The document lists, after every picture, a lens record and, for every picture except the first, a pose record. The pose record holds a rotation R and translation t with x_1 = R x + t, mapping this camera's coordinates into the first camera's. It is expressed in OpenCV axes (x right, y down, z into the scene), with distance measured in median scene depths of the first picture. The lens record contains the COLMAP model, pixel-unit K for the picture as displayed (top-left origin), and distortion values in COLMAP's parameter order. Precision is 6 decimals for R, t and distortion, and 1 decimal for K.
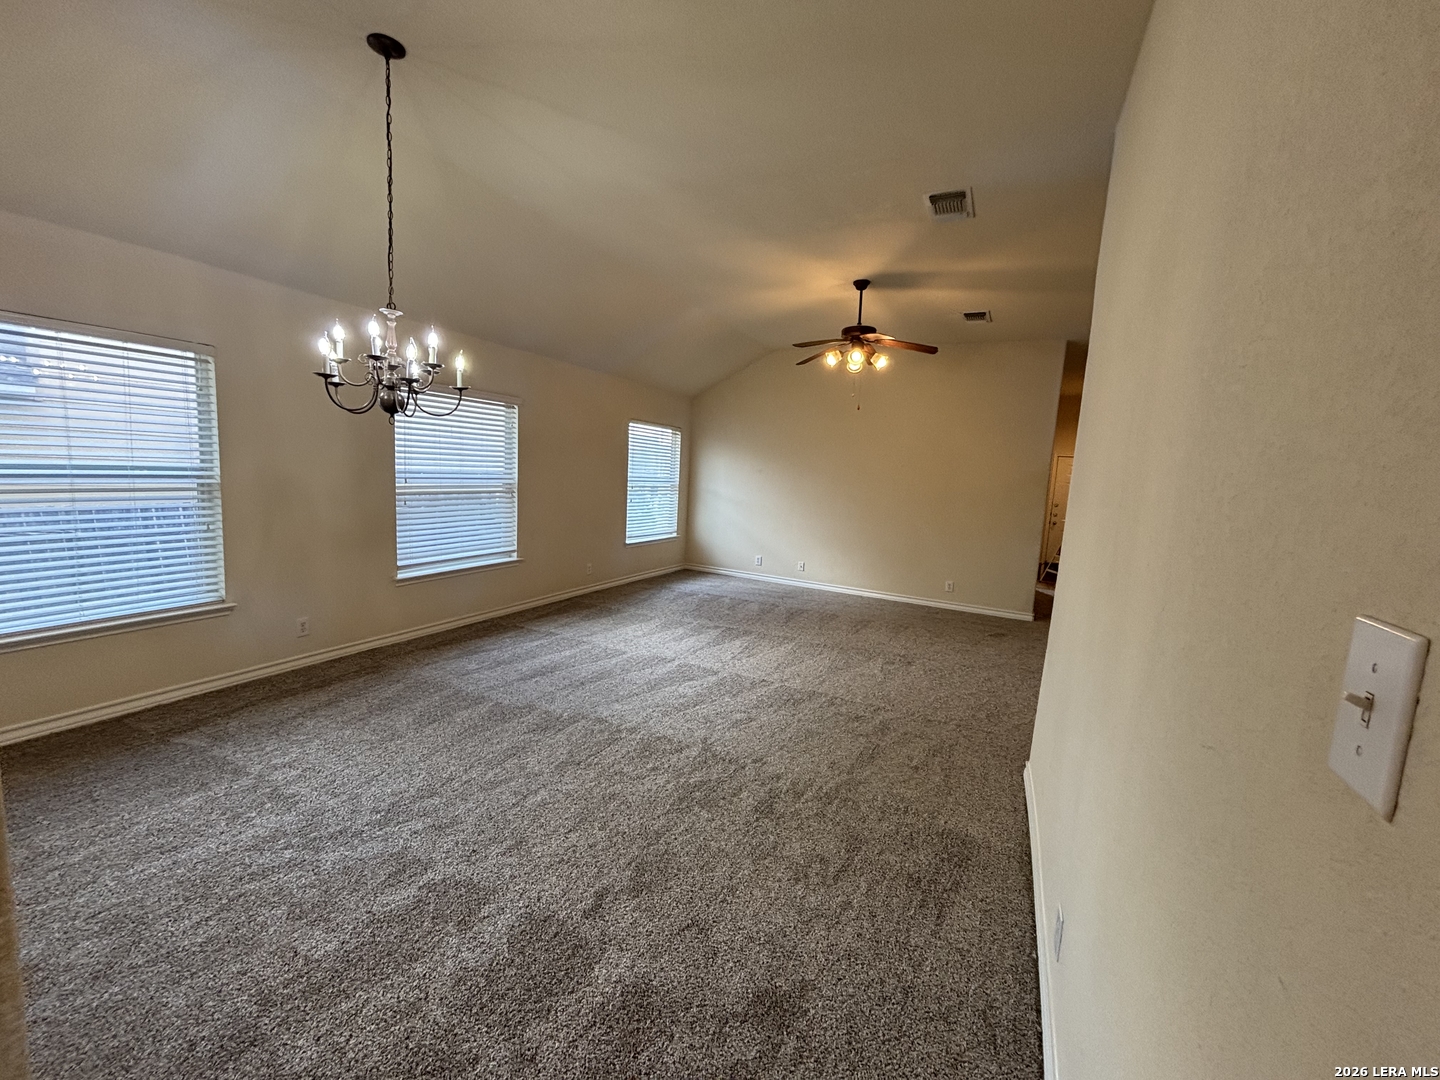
lens RADIAL K [[578.3, 0, 716.4], [0, 578.3, 542.6], [0, 0, 1]] dist [-0.001923, -0.000370]
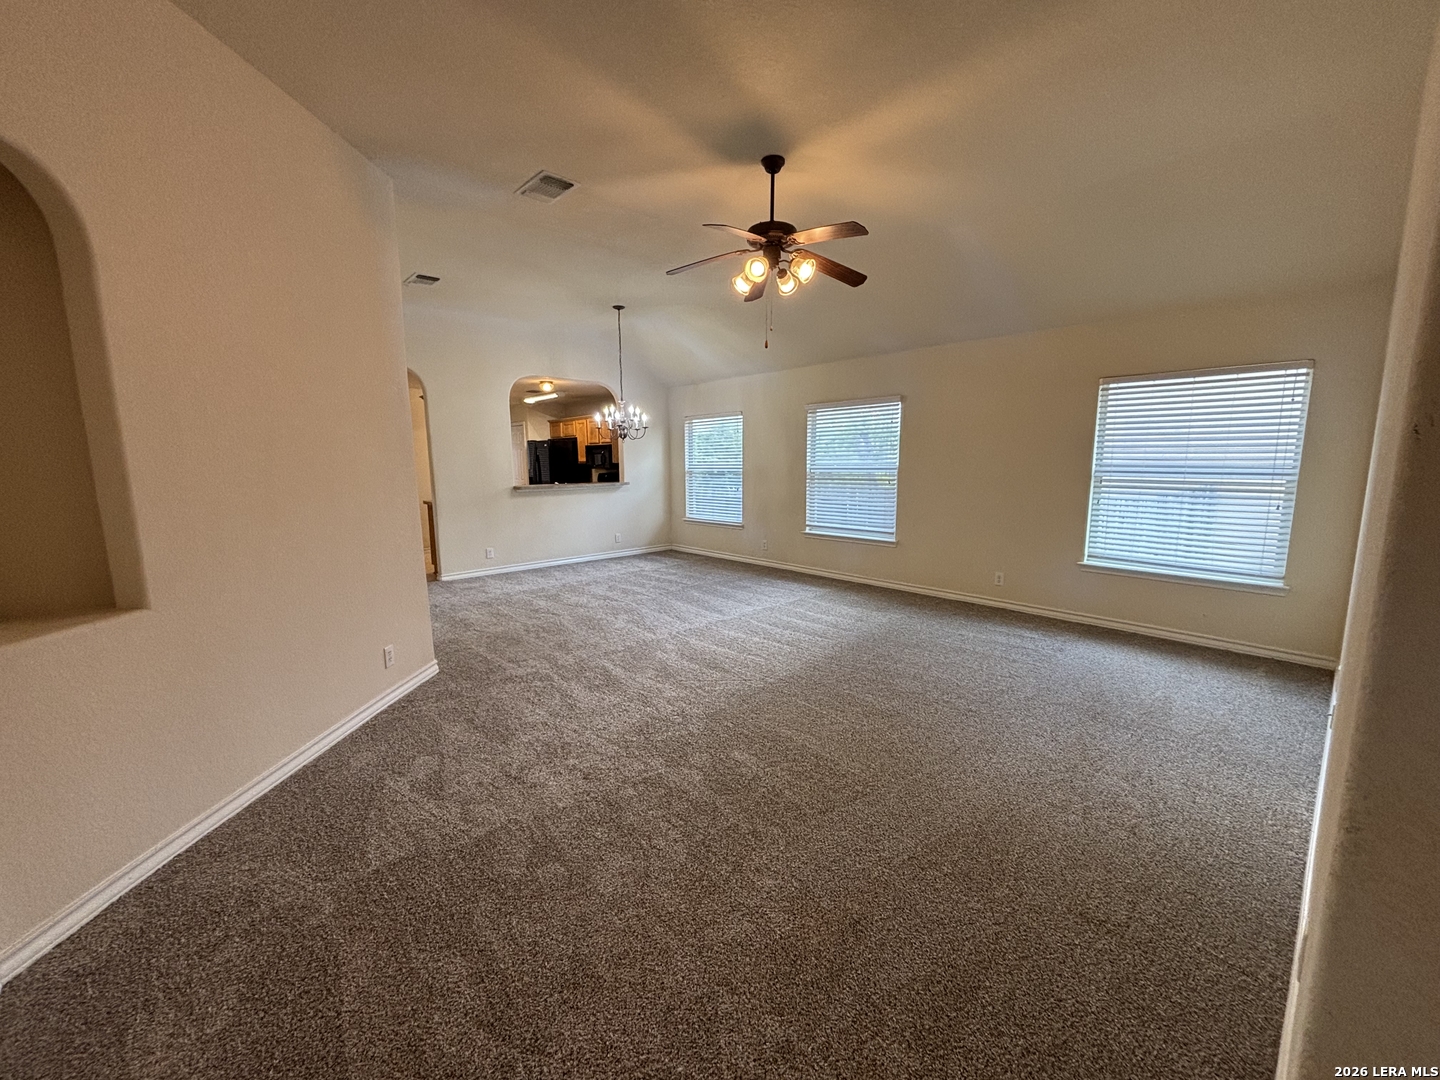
lens RADIAL K [[578.3, 0, 716.4], [0, 578.3, 542.6], [0, 0, 1]] dist [-0.001923, -0.000370]
pose [[-0.358827, 0.089232, -0.929129, 0.960101], [-0.129419, 0.981049, 0.144200, -0.099496], [0.924388, 0.171990, -0.340479, 1.265277]]
